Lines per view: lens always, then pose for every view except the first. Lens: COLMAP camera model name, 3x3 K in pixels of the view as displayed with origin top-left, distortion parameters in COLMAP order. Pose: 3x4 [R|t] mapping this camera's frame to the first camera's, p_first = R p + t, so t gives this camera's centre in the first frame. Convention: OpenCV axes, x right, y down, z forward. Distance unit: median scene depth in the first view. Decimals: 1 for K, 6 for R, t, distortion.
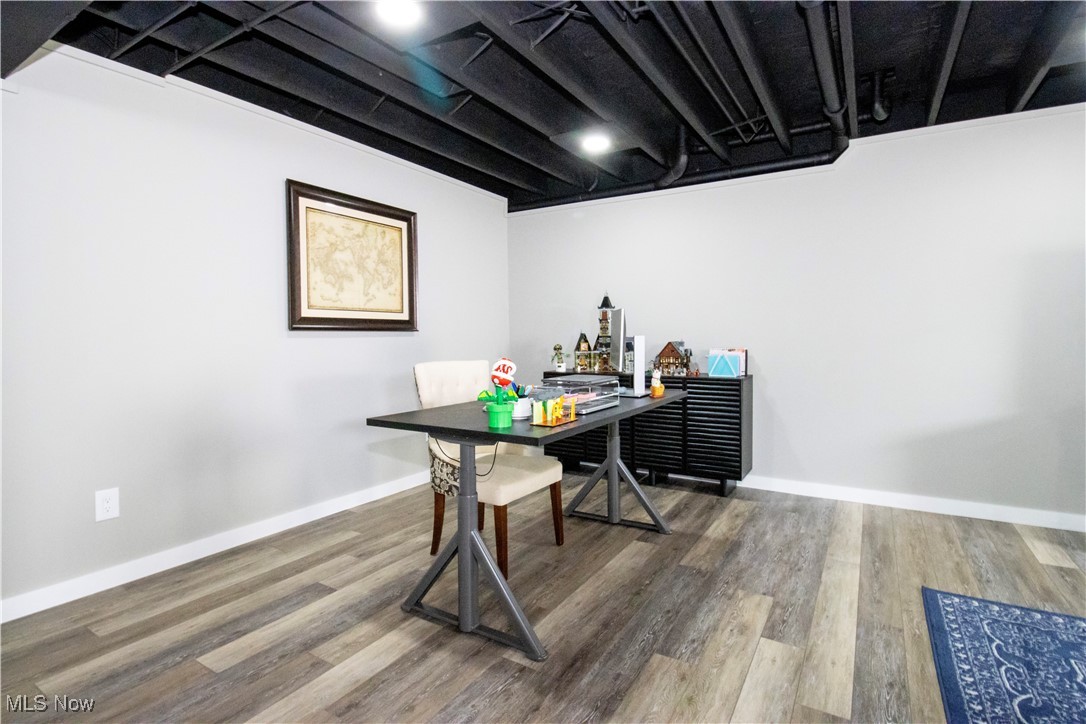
lens RADIAL K [[530.9, 0, 542.3], [0, 530.9, 355.5], [0, 0, 1]] dist [0.000550, -0.012018]
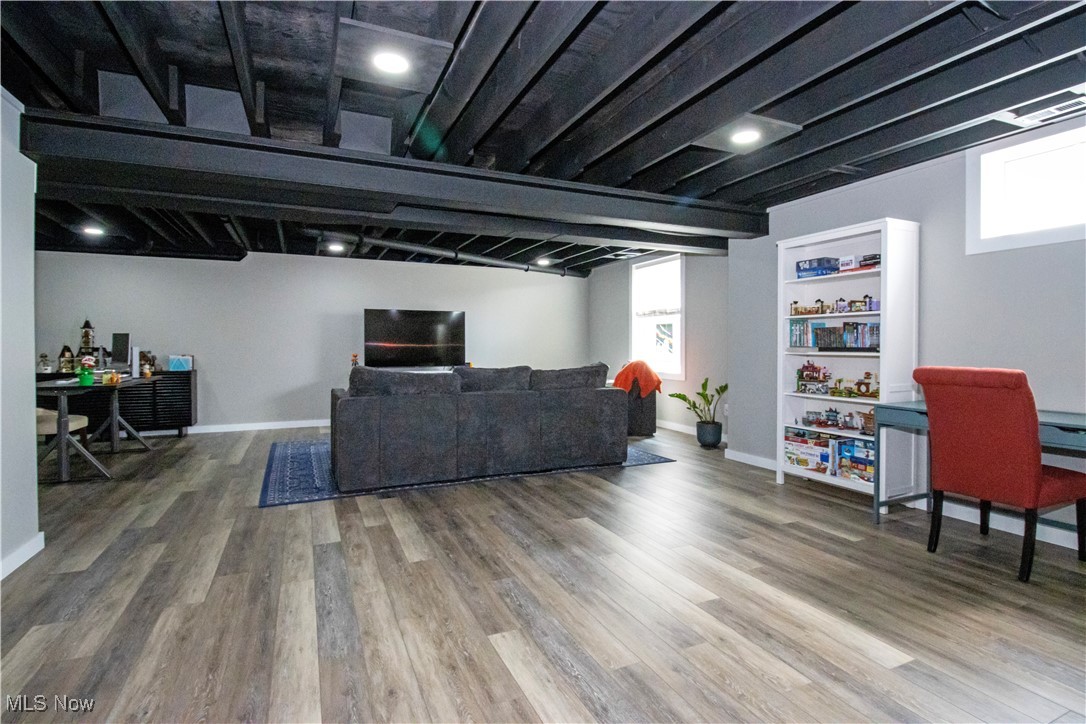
lens RADIAL K [[530.9, 0, 539.7], [0, 530.9, 356.3], [0, 0, 1]] dist [0.000550, -0.012018]
pose [[0.575708, -0.010844, 0.817584, -0.403668], [0.026102, 0.999646, -0.005122, 0.031946], [-0.817239, 0.024289, 0.575787, -0.984302]]
